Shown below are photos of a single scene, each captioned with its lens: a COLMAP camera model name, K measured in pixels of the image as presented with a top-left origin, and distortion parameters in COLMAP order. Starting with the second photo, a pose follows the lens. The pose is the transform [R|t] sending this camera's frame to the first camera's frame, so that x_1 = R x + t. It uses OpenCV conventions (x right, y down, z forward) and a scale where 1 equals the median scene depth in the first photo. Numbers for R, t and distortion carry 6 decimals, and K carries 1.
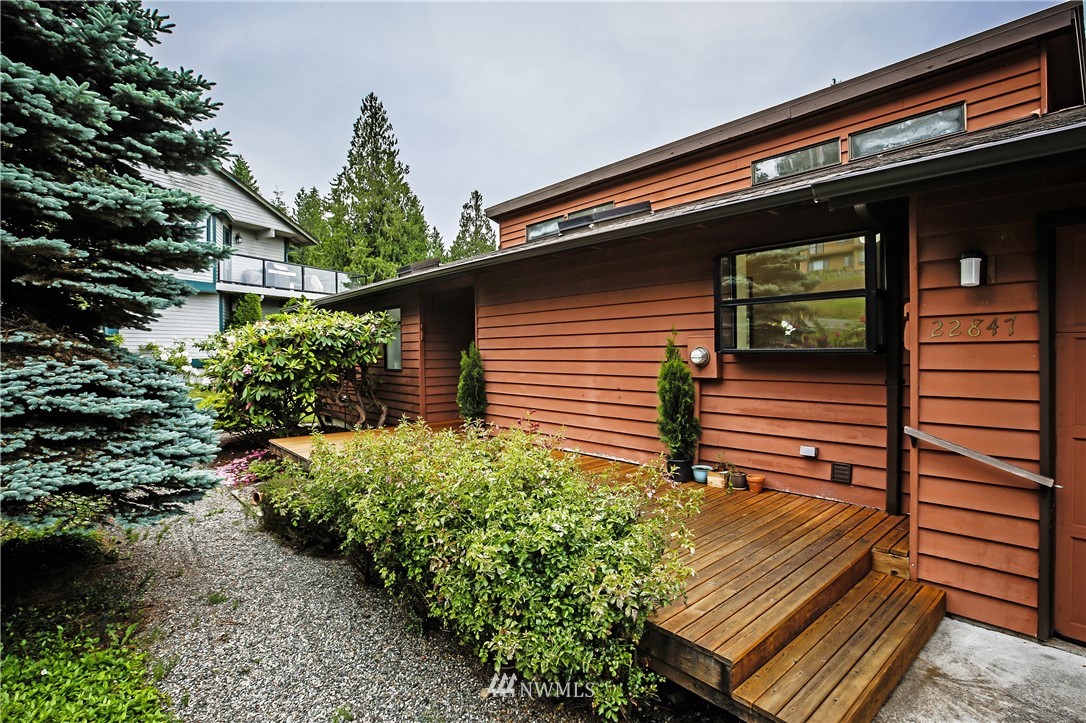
lens RADIAL K [[525.1, 0, 558.4], [0, 525.1, 349.2], [0, 0, 1]] dist [-0.031766, 0.010865]
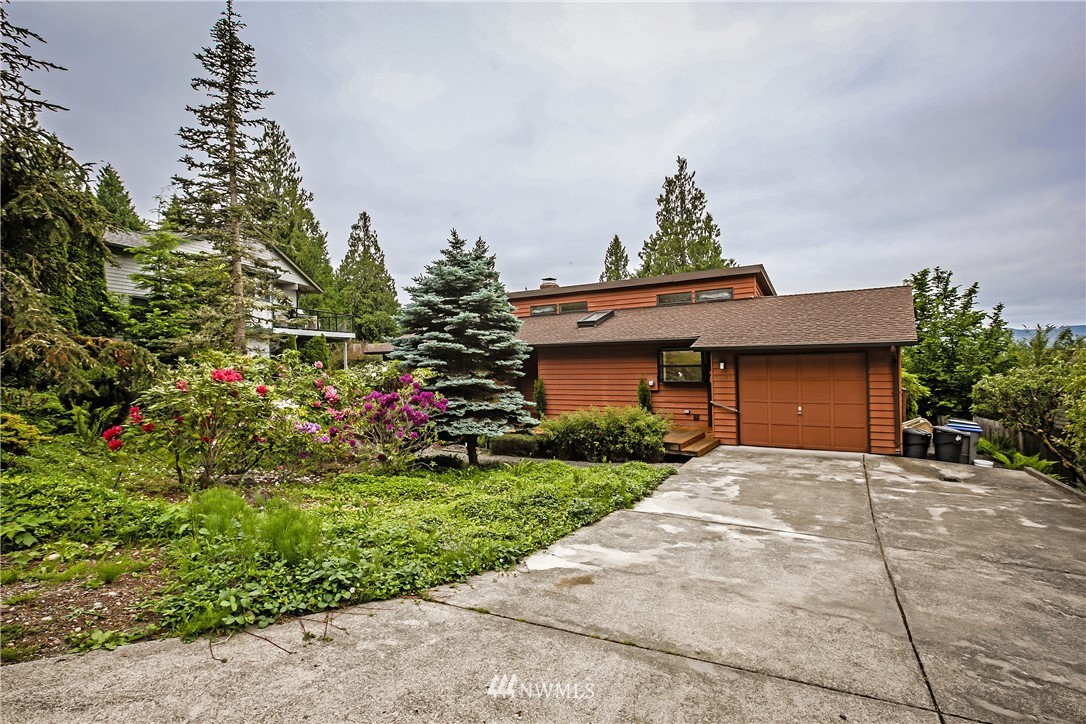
lens RADIAL K [[525.1, 0, 569.4], [0, 525.1, 358.1], [0, 0, 1]] dist [-0.031766, 0.010865]
pose [[0.959131, -0.016282, 0.282492, -0.954598], [0.016239, 0.999865, 0.002494, -0.133276], [-0.282495, 0.002195, 0.959266, -1.615128]]
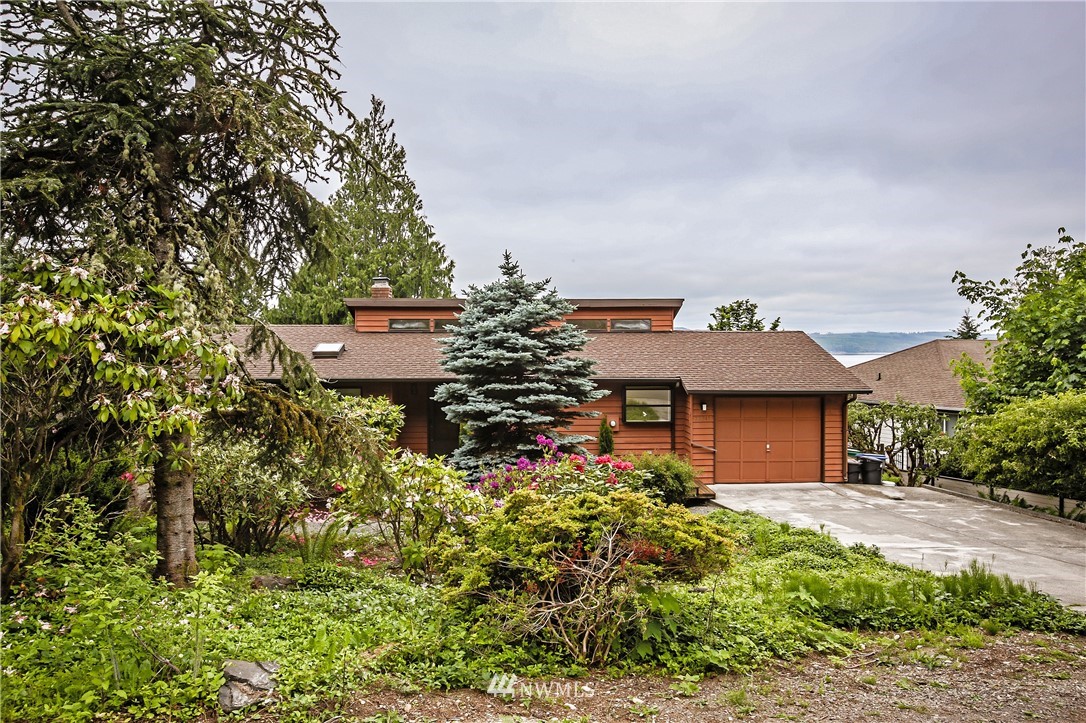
lens RADIAL K [[733.7, 0, 543.4], [0, 733.7, 360.3], [0, 0, 1]] dist [-0.008205, -0.000979]
pose [[0.617929, -0.006204, 0.786209, -2.813353], [-0.009636, 0.999834, 0.015463, -0.351657], [-0.786175, -0.017131, 0.617767, -1.016949]]
